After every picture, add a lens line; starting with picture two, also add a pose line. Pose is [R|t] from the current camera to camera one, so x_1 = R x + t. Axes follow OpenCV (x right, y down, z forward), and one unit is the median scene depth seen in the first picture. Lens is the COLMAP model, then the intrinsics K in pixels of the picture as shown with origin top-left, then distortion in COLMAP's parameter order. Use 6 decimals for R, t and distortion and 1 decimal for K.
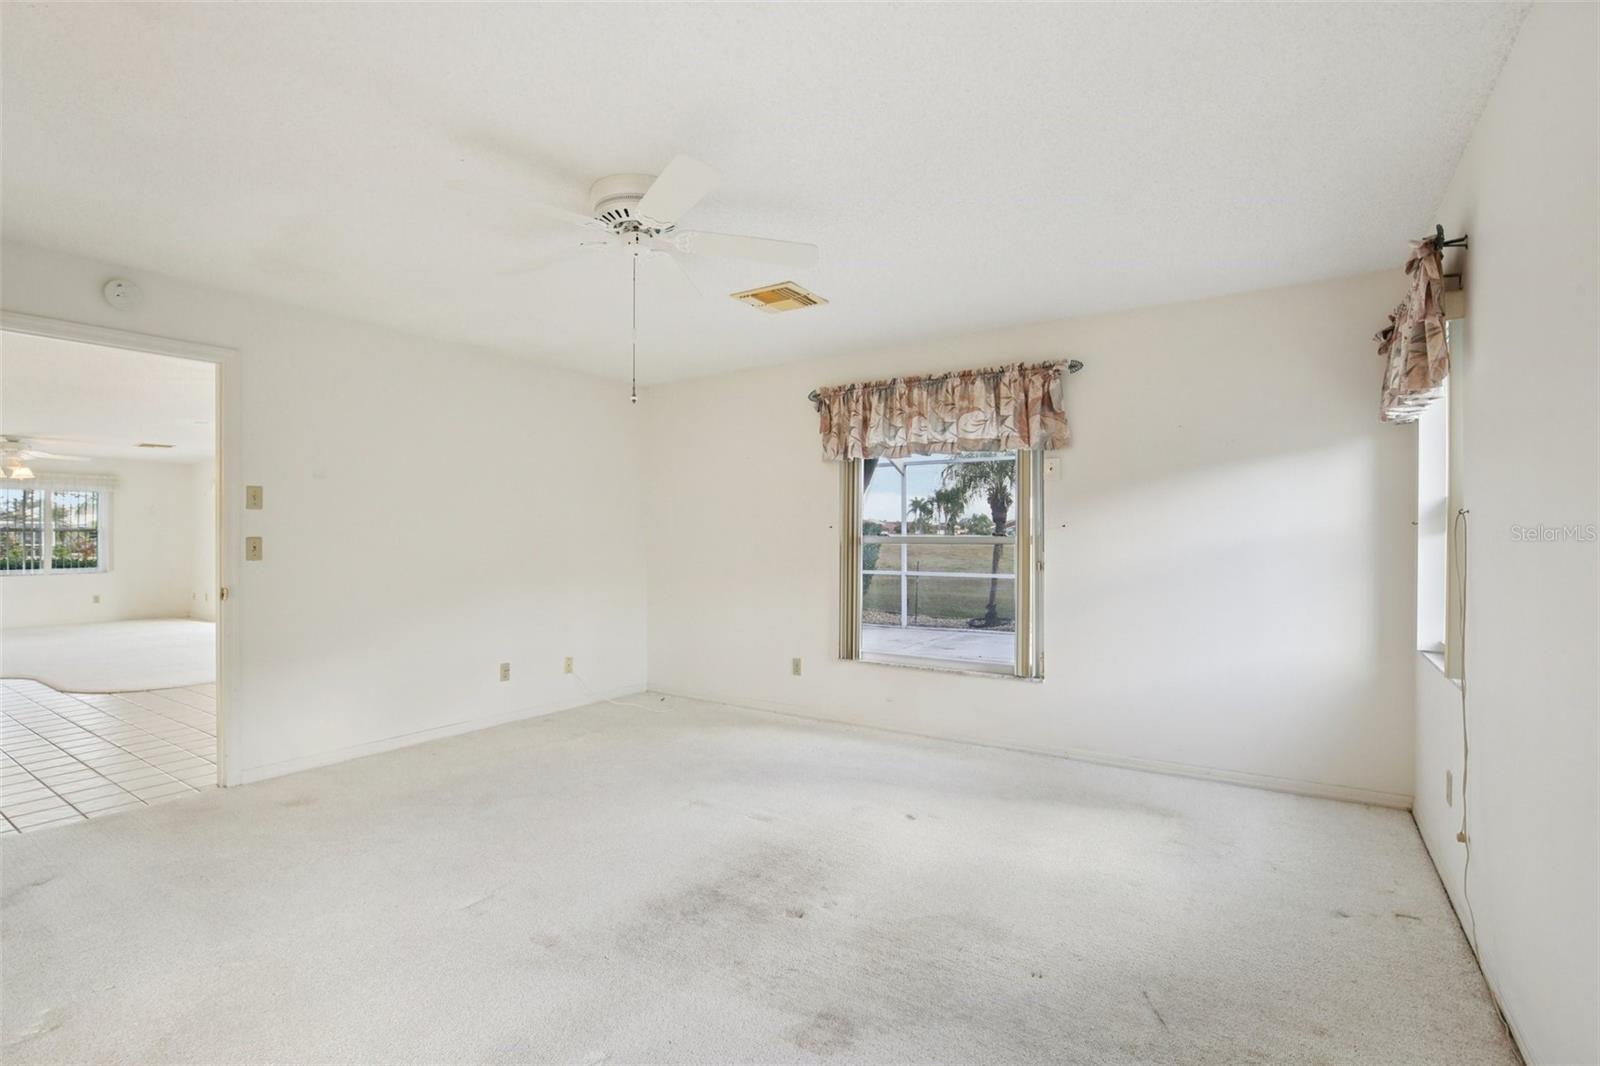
lens RADIAL K [[719.6, 0, 797.0], [0, 719.6, 537.9], [0, 0, 1]] dist [0.000862, -0.000097]
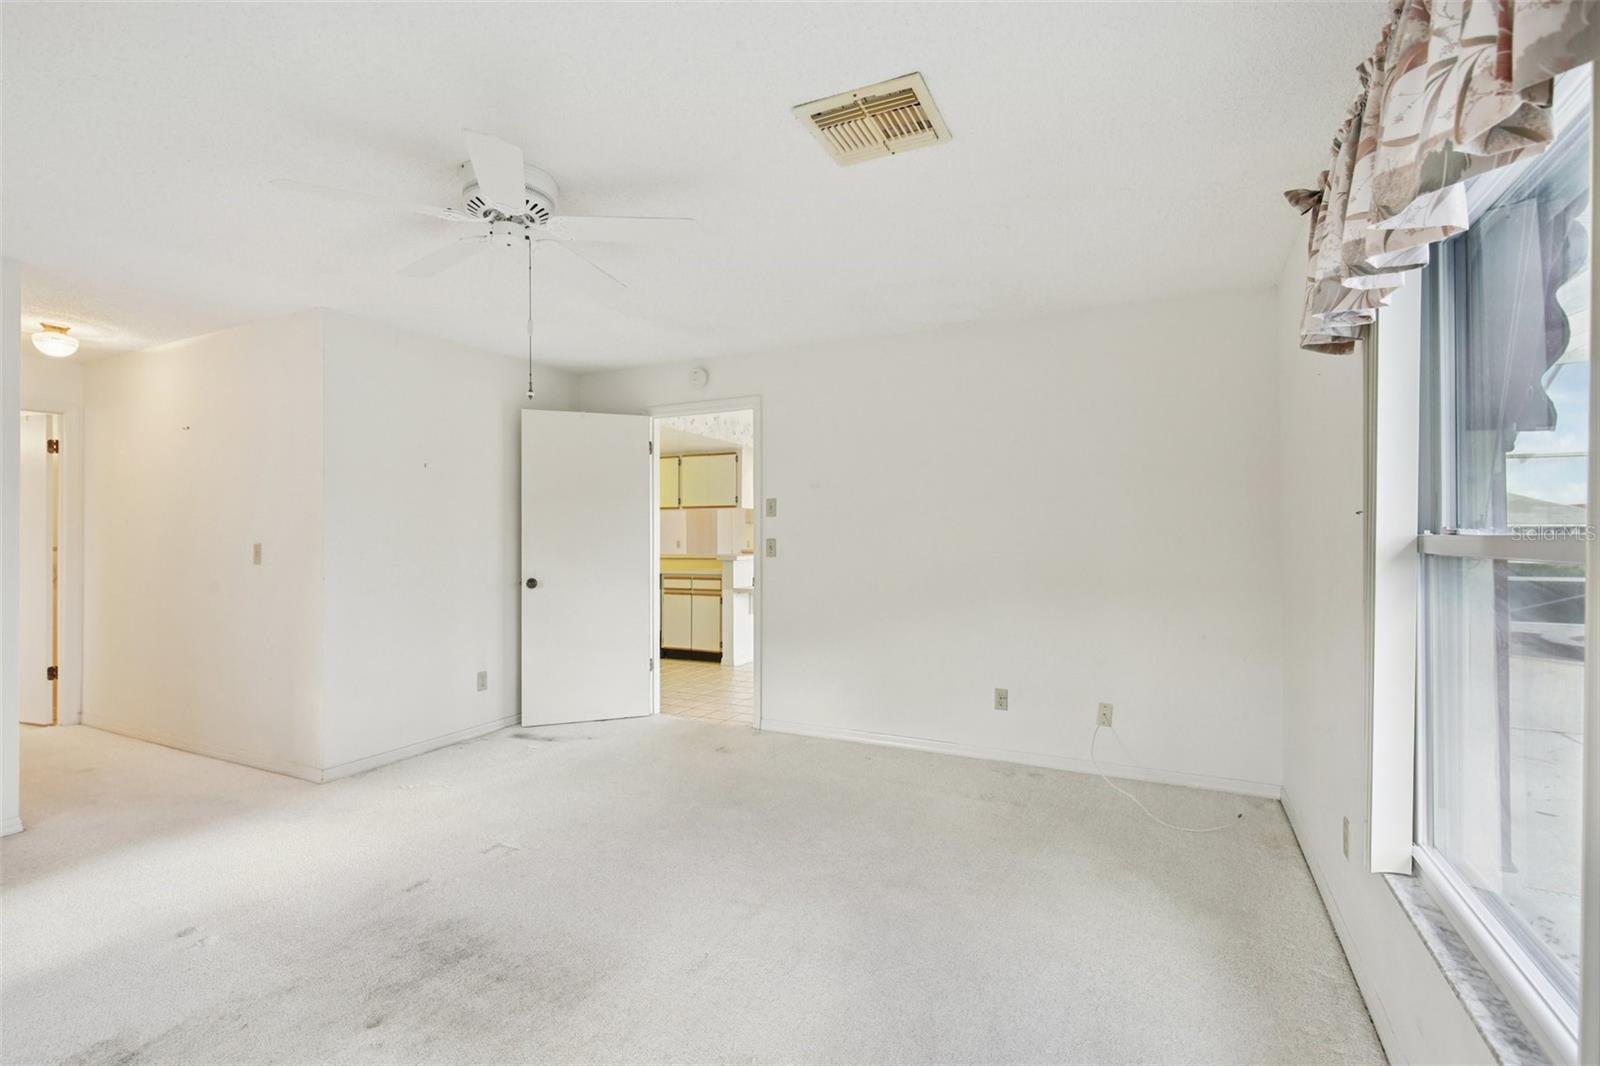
lens RADIAL K [[740.8, 0, 792.8], [0, 740.8, 530.1], [0, 0, 1]] dist [0.004485, -0.000299]
pose [[0.137531, -0.012239, -0.990422, 0.627367], [0.002322, 0.999925, -0.012034, -0.000653], [0.990495, -0.000645, 0.137549, 0.966351]]
